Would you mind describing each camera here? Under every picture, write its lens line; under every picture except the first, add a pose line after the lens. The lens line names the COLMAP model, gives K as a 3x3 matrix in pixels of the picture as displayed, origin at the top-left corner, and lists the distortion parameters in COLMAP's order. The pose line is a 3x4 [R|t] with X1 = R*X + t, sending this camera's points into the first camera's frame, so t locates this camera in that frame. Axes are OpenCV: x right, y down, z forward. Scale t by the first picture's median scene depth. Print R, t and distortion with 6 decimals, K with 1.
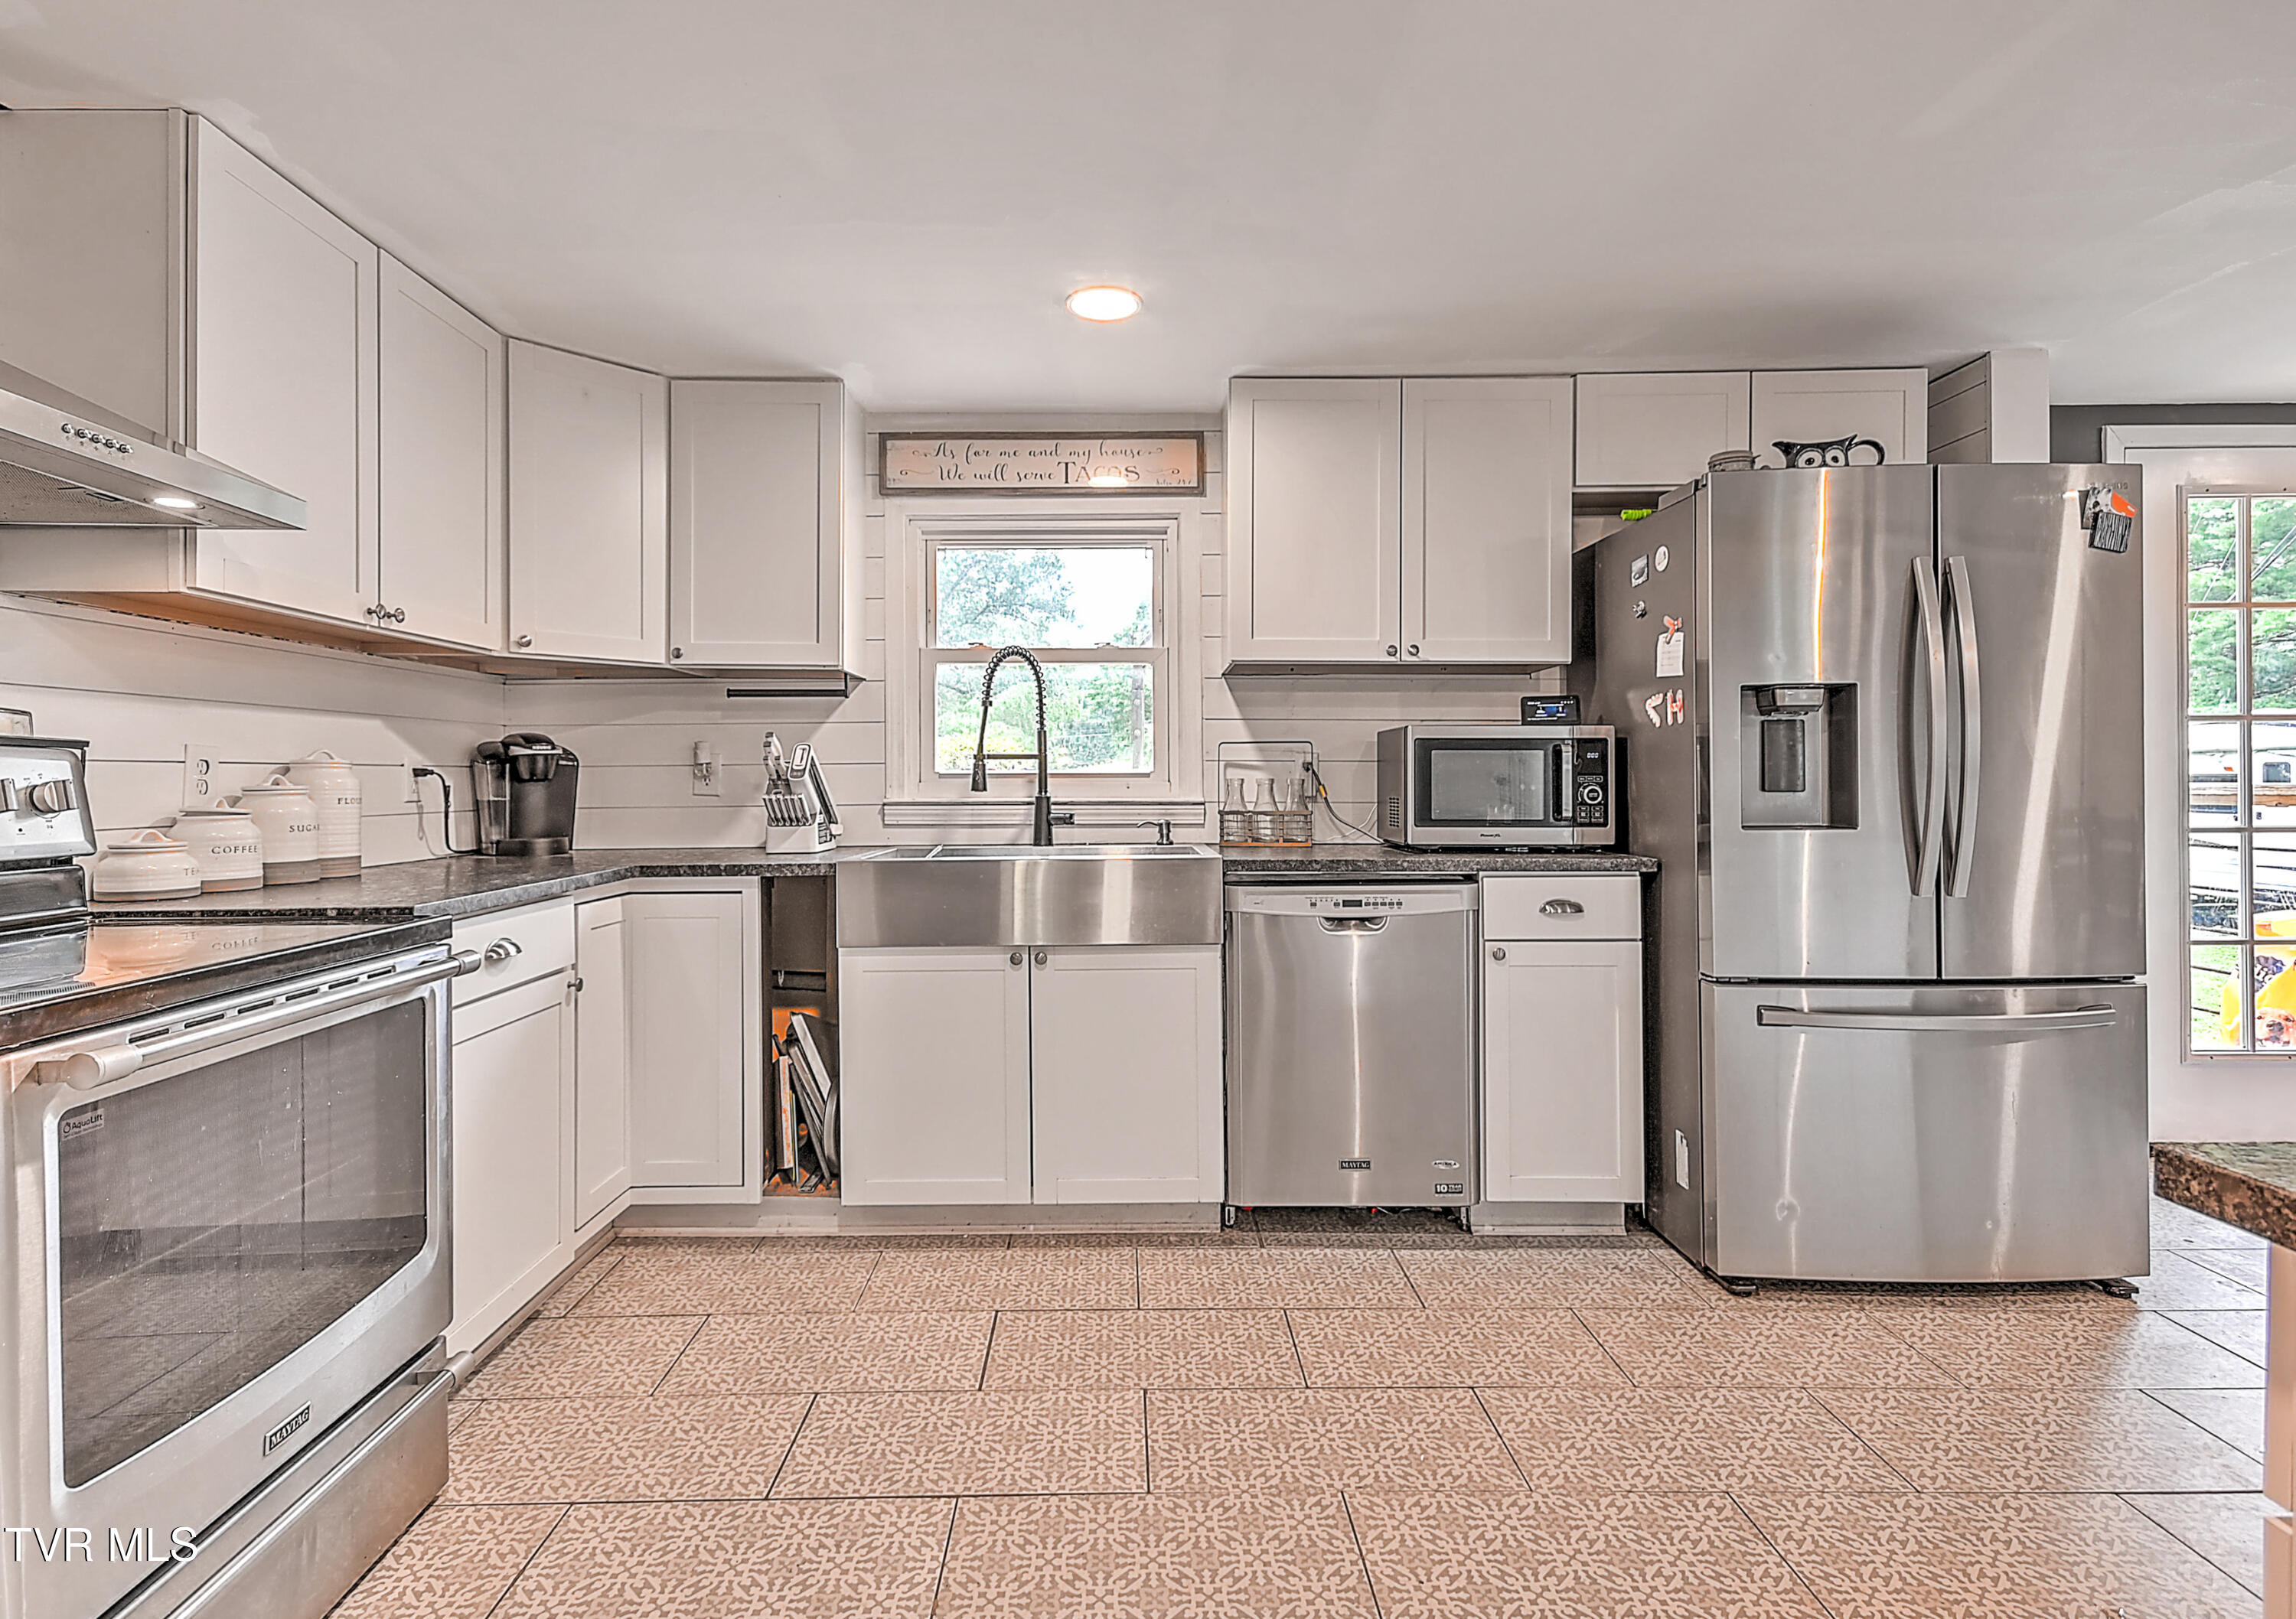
lens RADIAL K [[1127.7, 0, 1105.7], [0, 1127.7, 809.8], [0, 0, 1]] dist [0.010864, 0.000720]
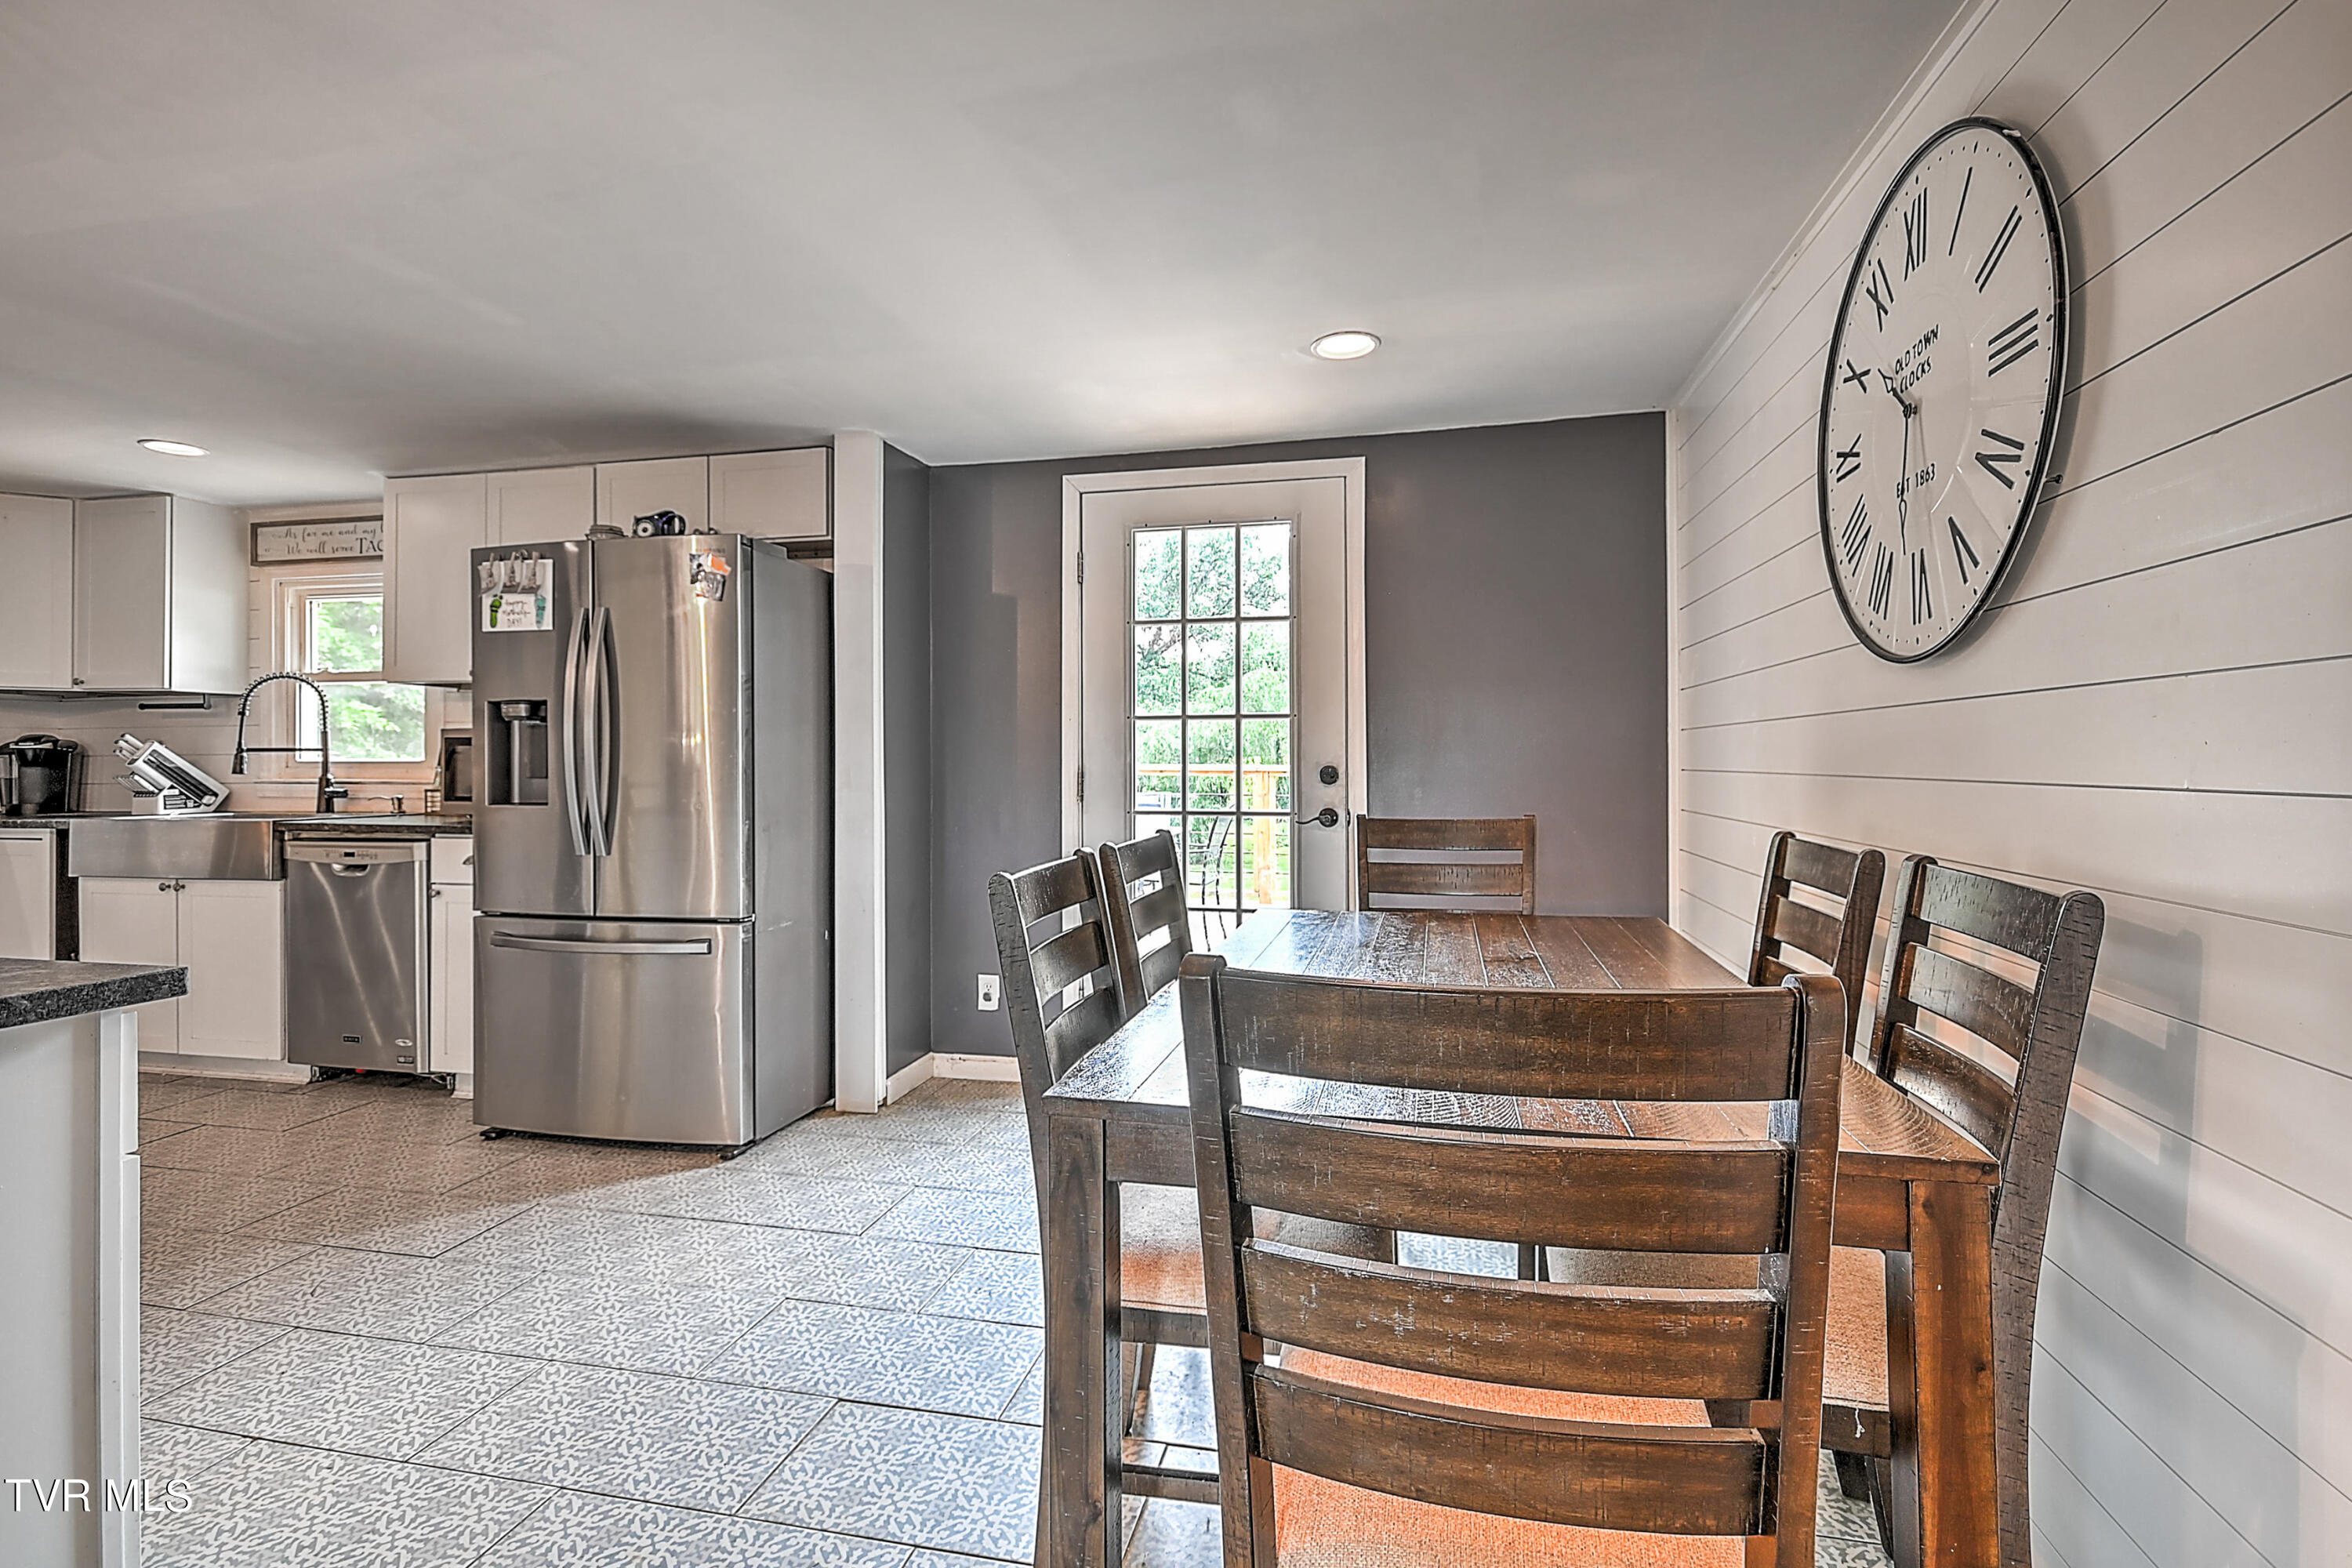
lens RADIAL K [[1111.2, 0, 1176.0], [0, 1111.2, 784.0], [0, 0, 1]] dist [0.049356, 0.000181]
pose [[0.966360, 0.006907, -0.257102, 1.335871], [-0.008528, 0.999950, -0.005189, -0.006186], [0.257054, 0.007207, 0.966370, -0.103421]]
